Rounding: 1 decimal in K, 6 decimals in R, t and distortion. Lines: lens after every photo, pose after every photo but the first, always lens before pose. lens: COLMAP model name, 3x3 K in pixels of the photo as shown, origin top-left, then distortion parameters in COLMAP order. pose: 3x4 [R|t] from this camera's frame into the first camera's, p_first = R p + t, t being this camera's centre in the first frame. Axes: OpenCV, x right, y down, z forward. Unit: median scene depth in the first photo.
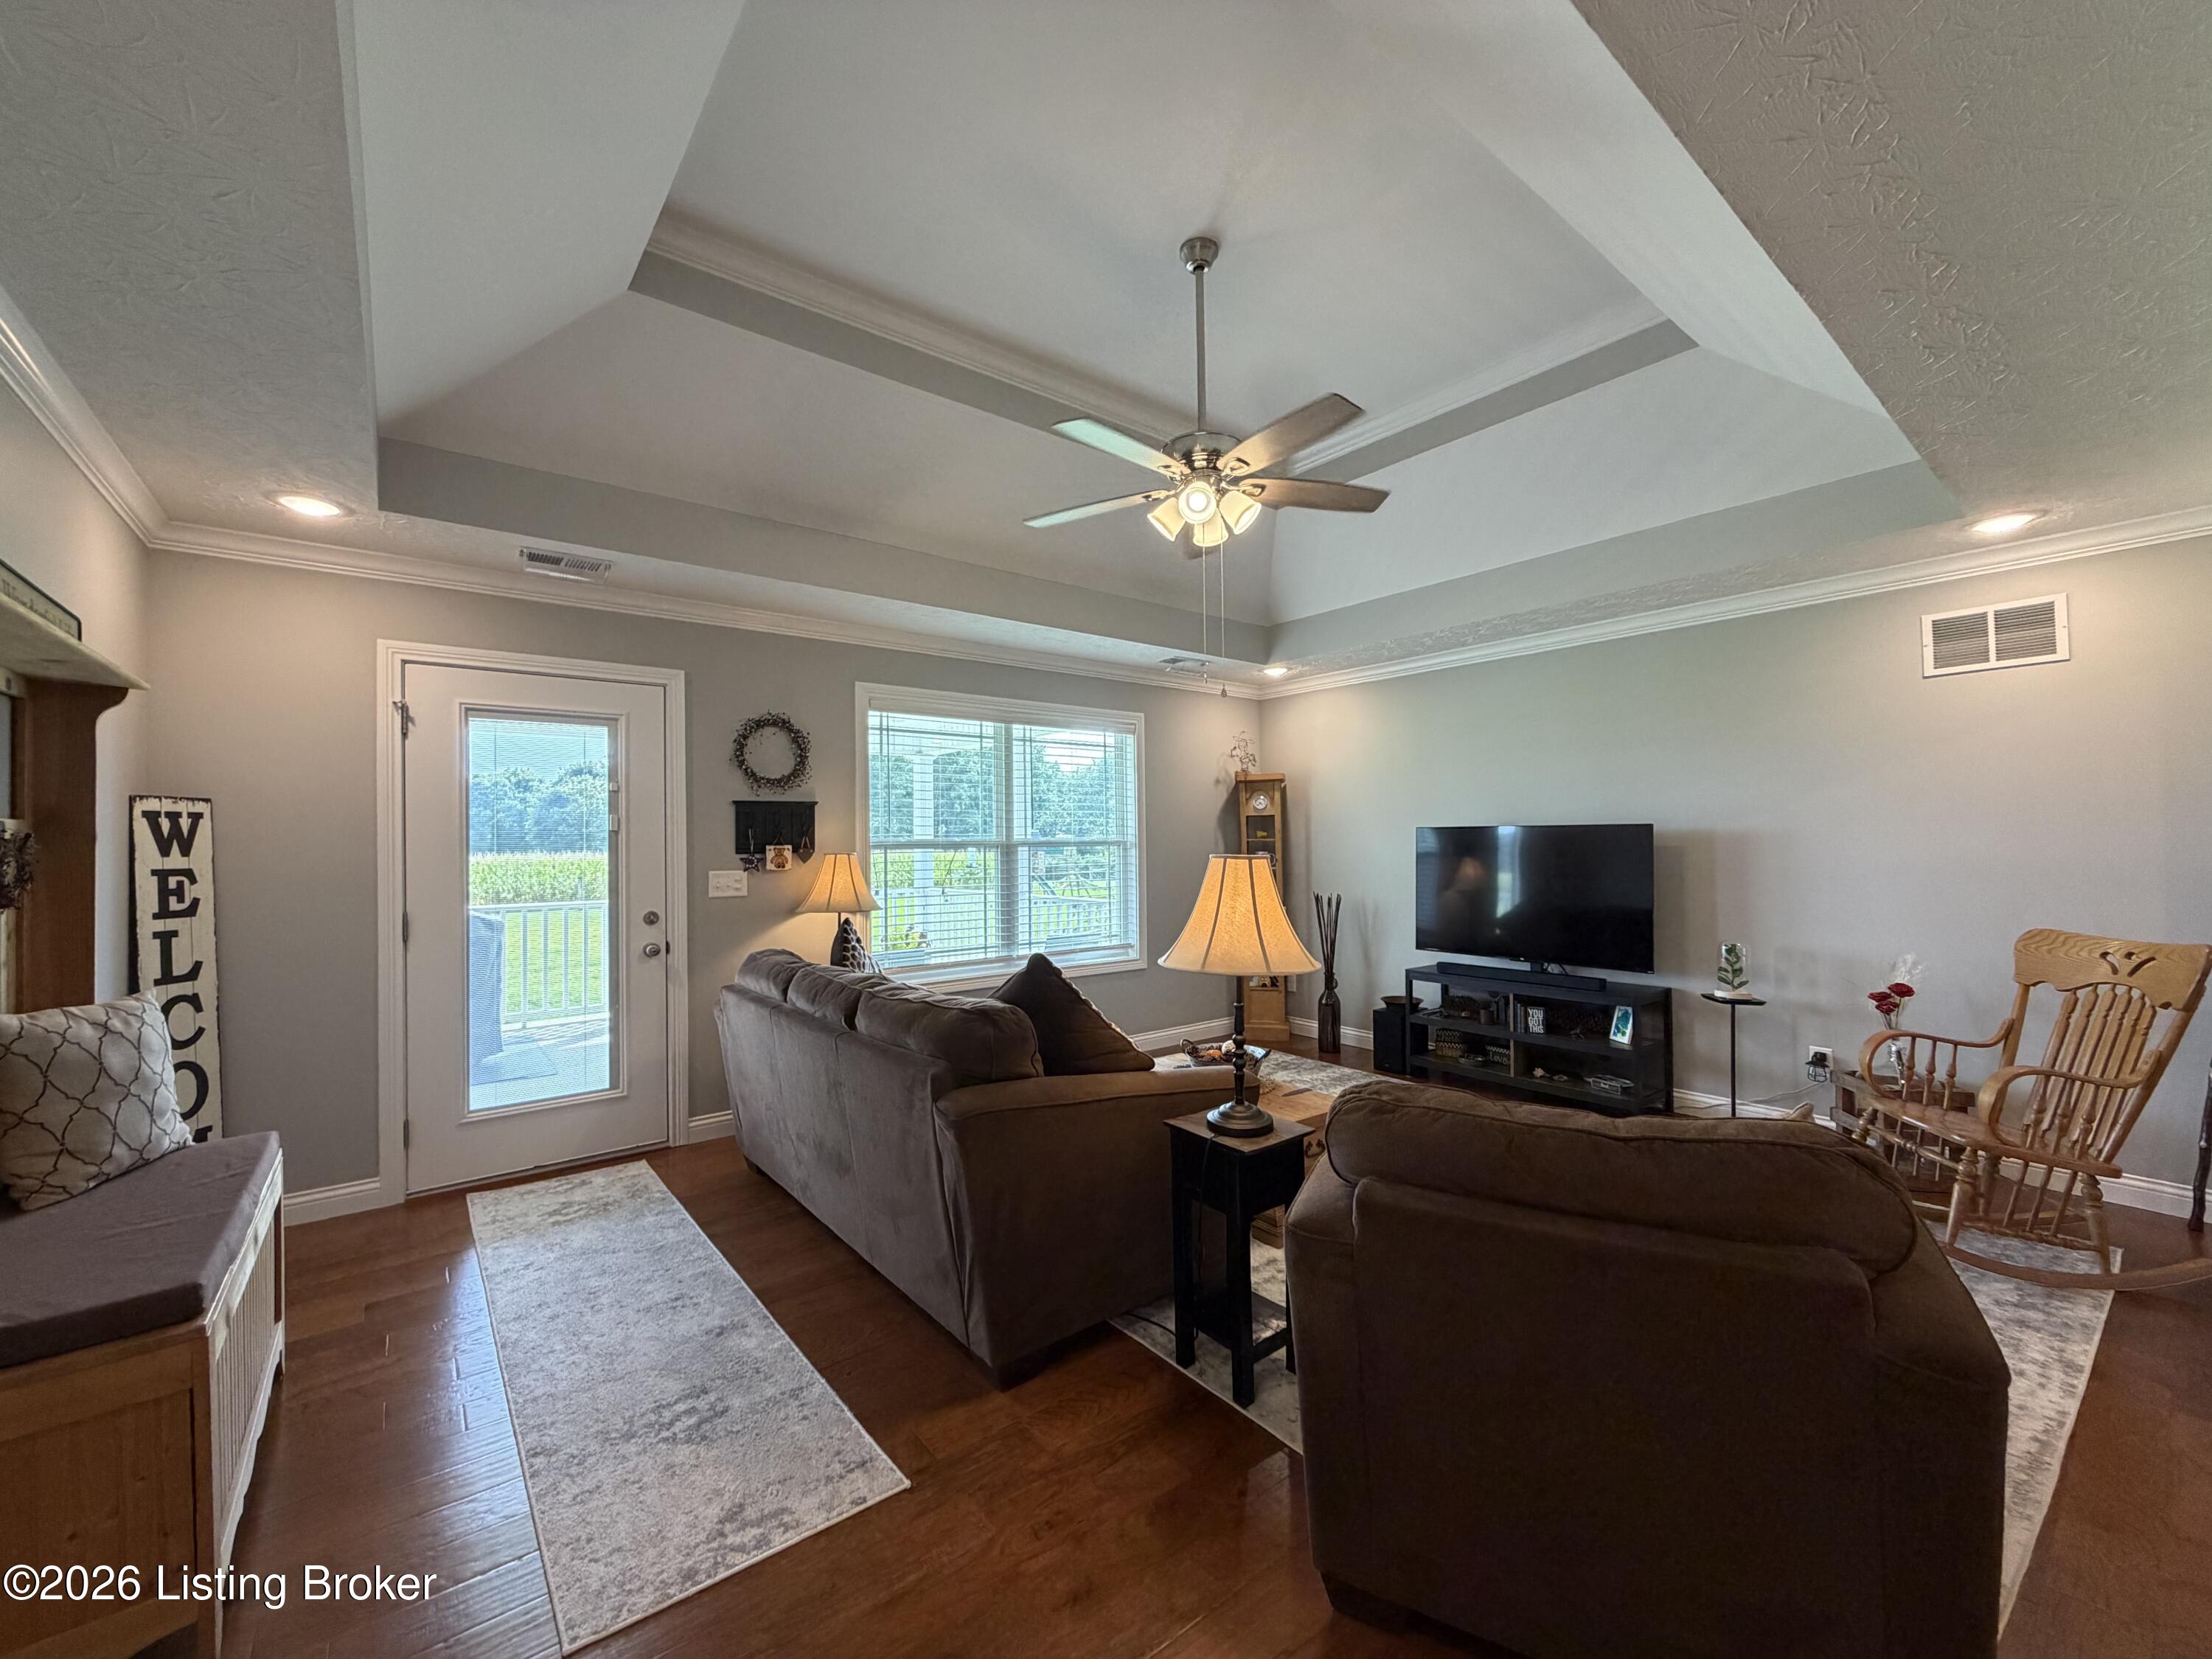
lens RADIAL K [[881.8, 0, 1101.2], [0, 881.8, 830.5], [0, 0, 1]] dist [0.000196, -0.000024]
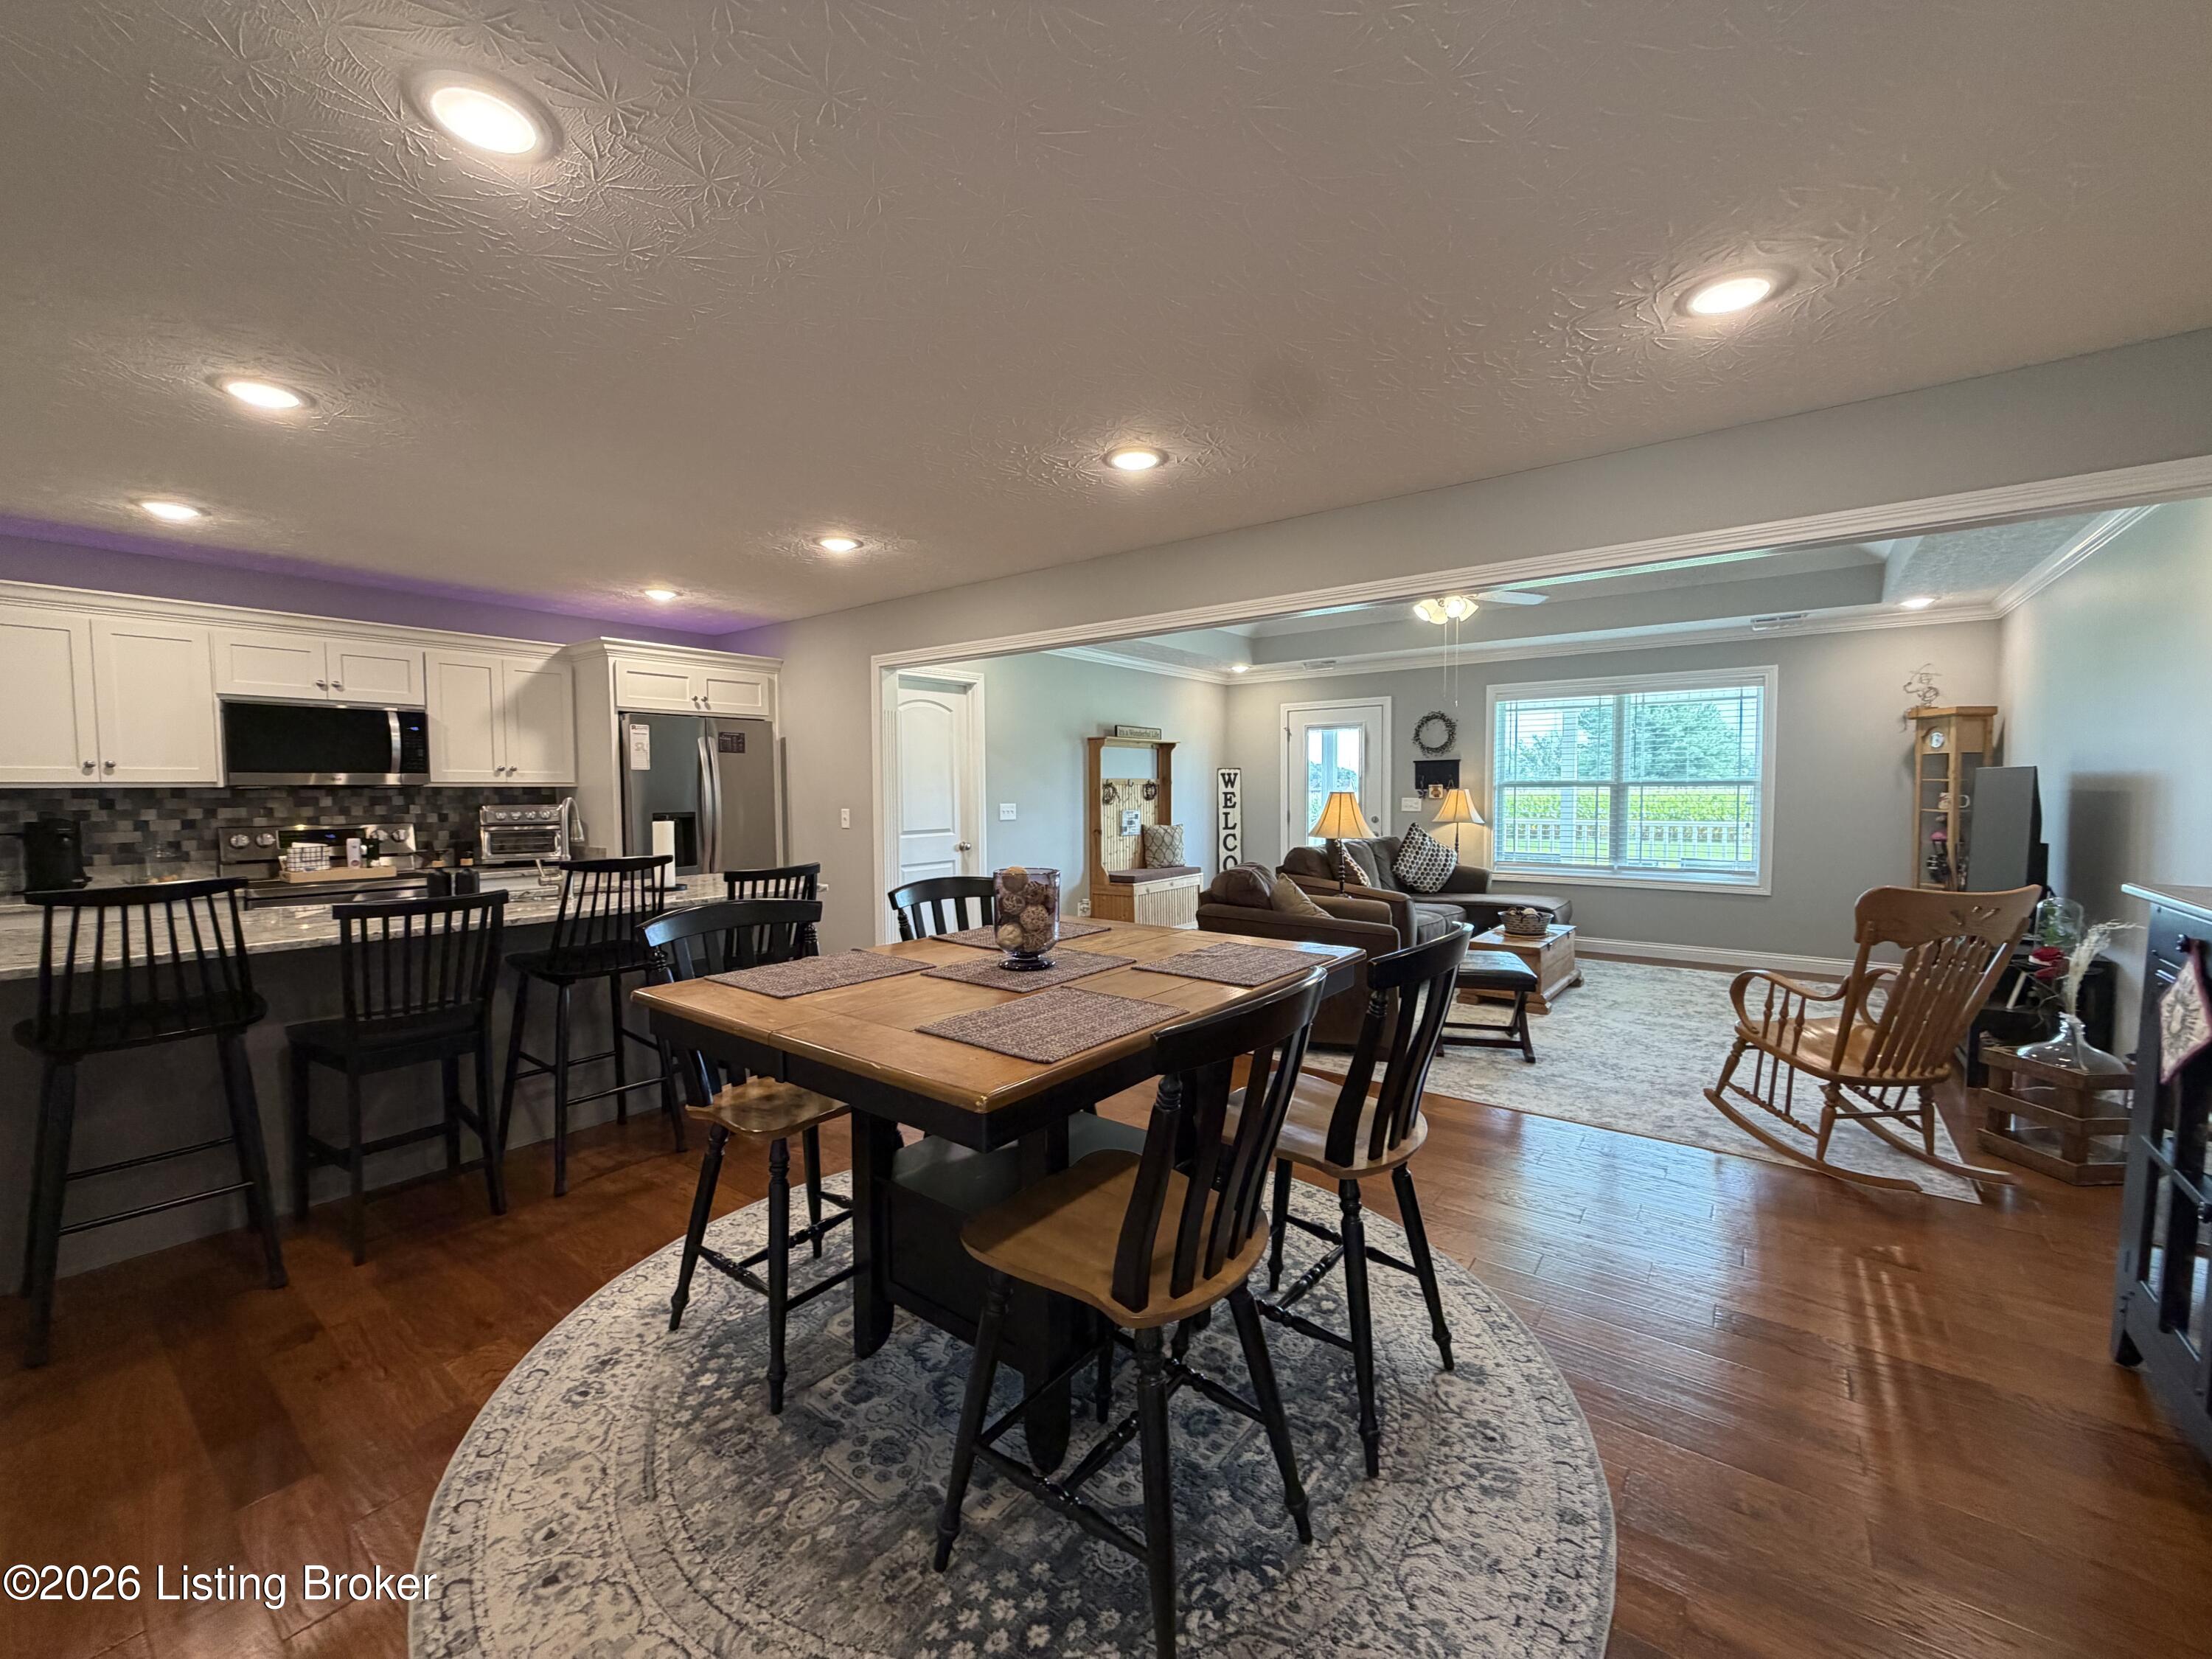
lens RADIAL K [[881.8, 0, 1100.7], [0, 881.8, 830.9], [0, 0, 1]] dist [0.000196, -0.000024]
pose [[0.248612, 0.056530, -0.966952, 1.484540], [0.018938, 0.997821, 0.063204, -0.019272], [0.968418, -0.034025, 0.246999, -0.152116]]
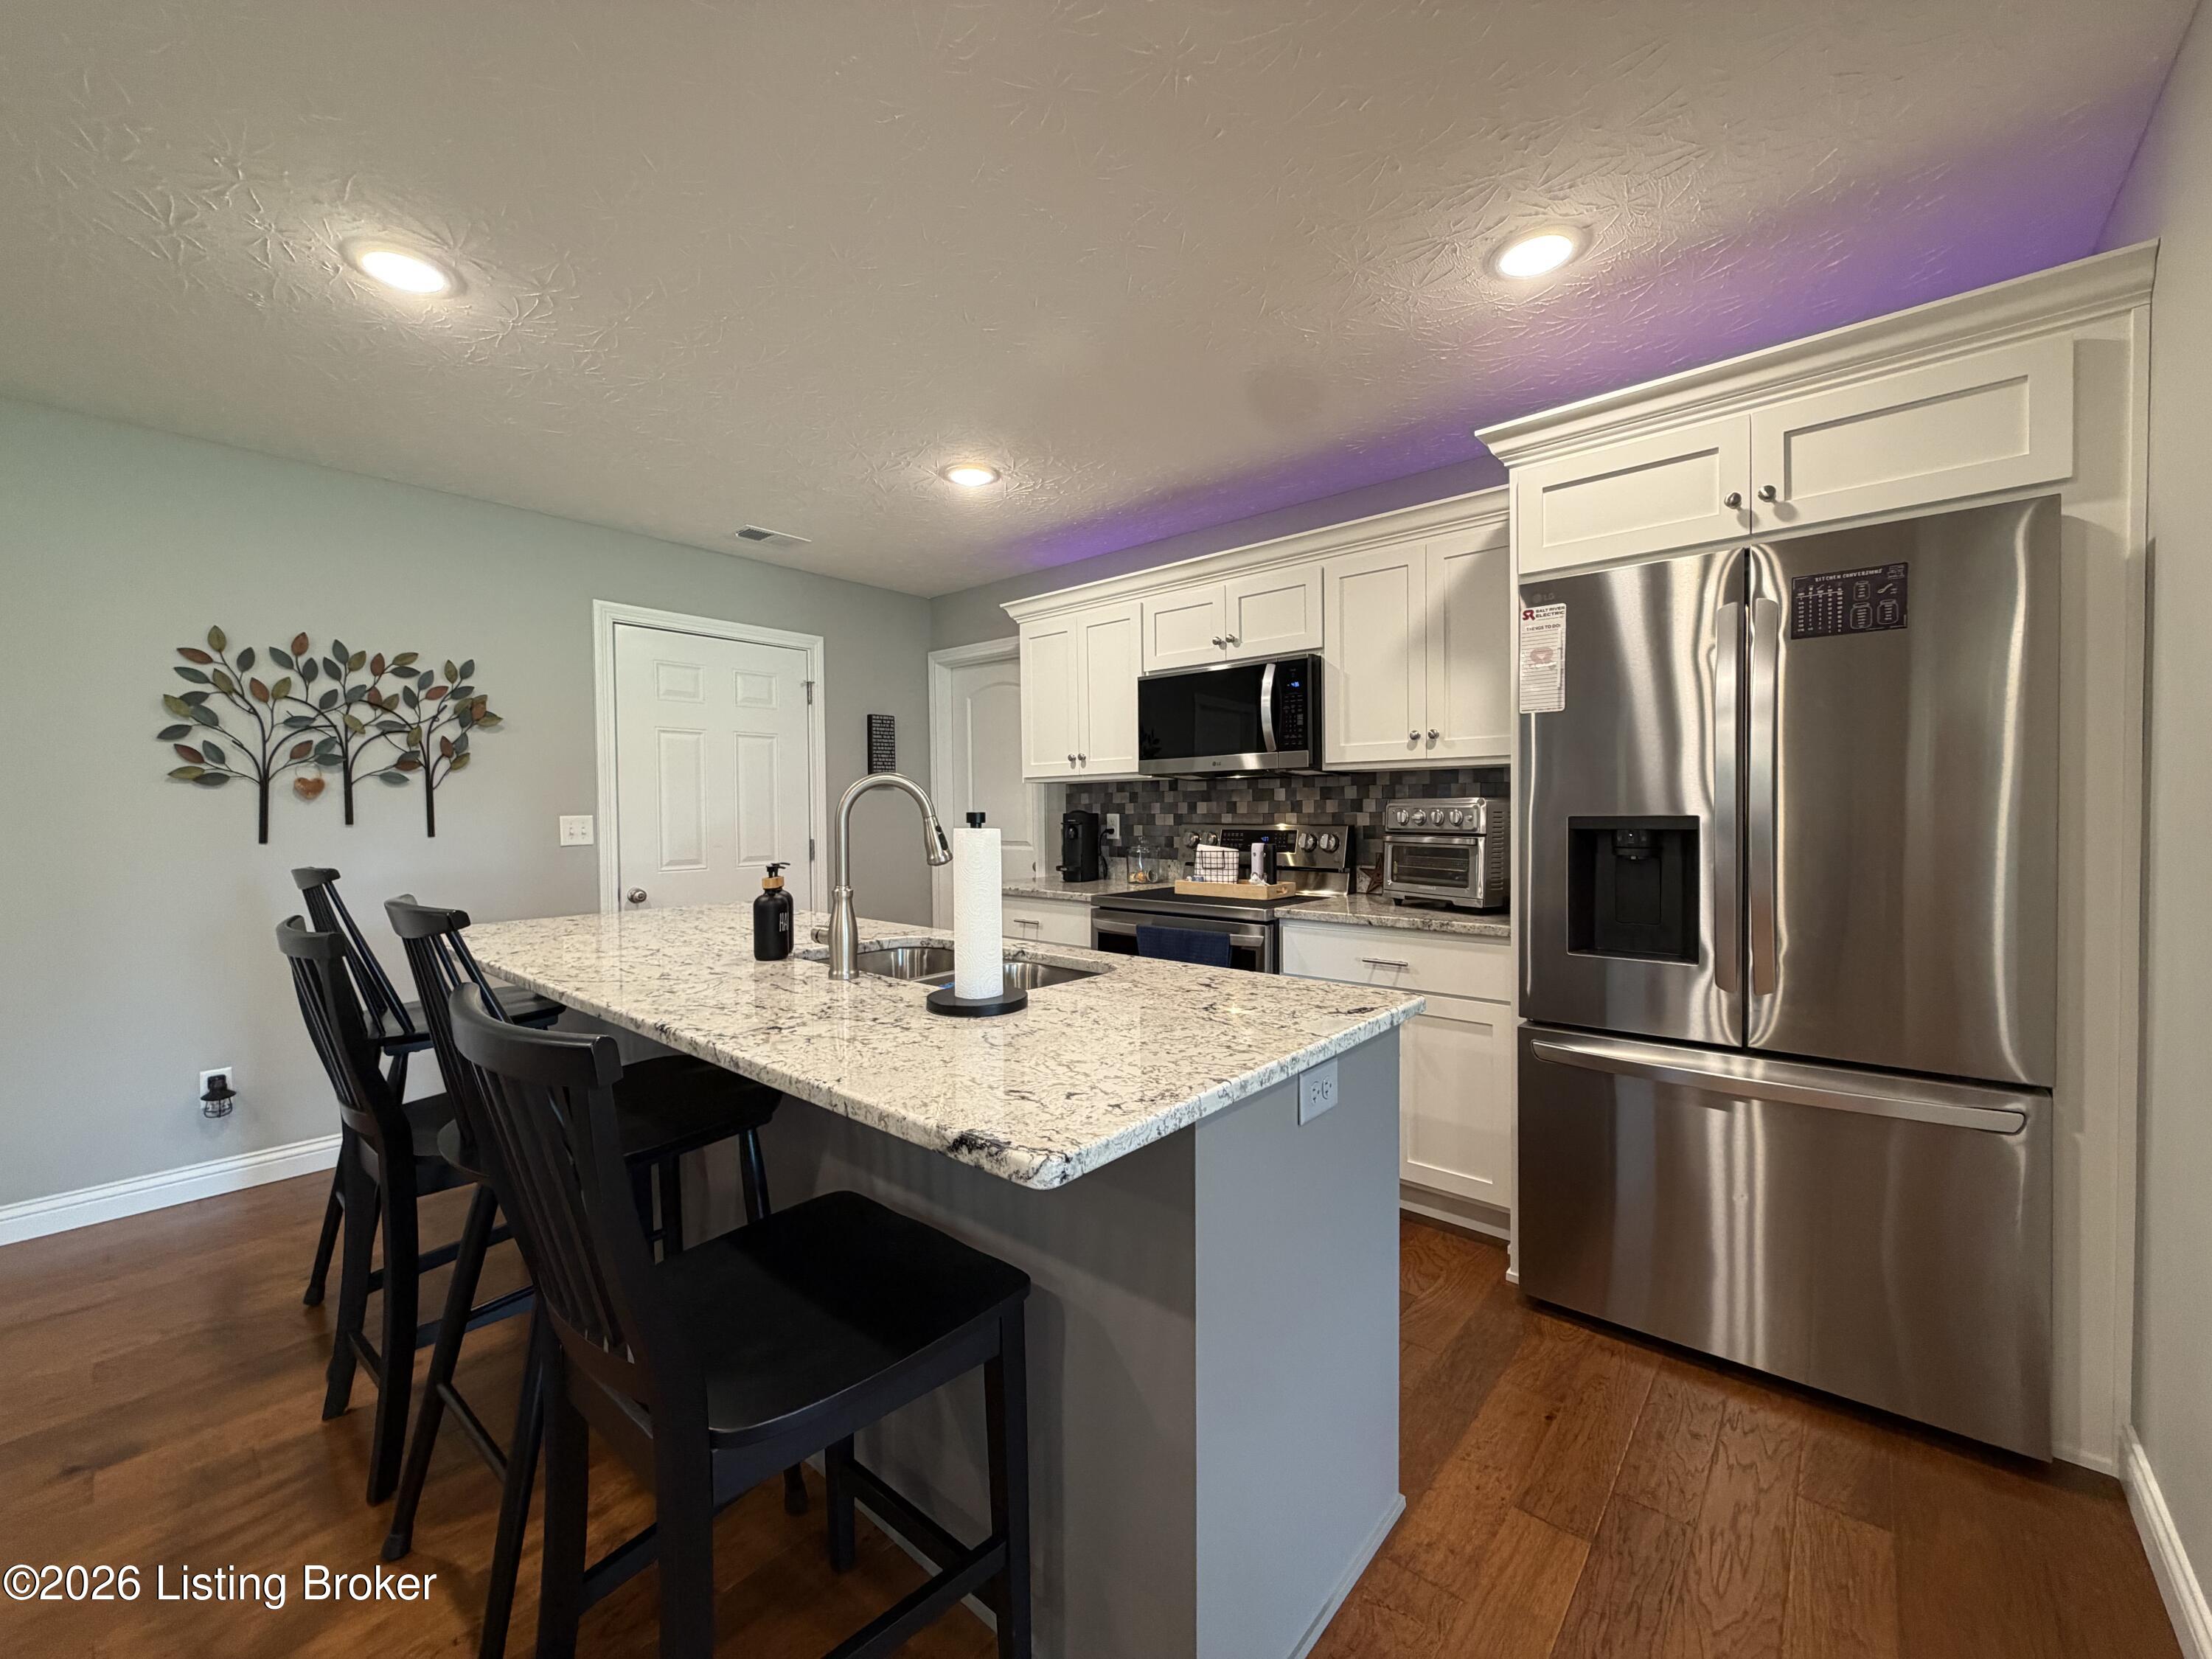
lens RADIAL K [[881.8, 0, 1104.5], [0, 881.8, 831.2], [0, 0, 1]] dist [0.000196, -0.000024]
pose [[-0.982150, 0.025301, -0.186388, 0.302757], [0.023746, 0.999662, 0.010569, 0.025912], [0.186592, 0.005955, -0.982419, 0.021808]]
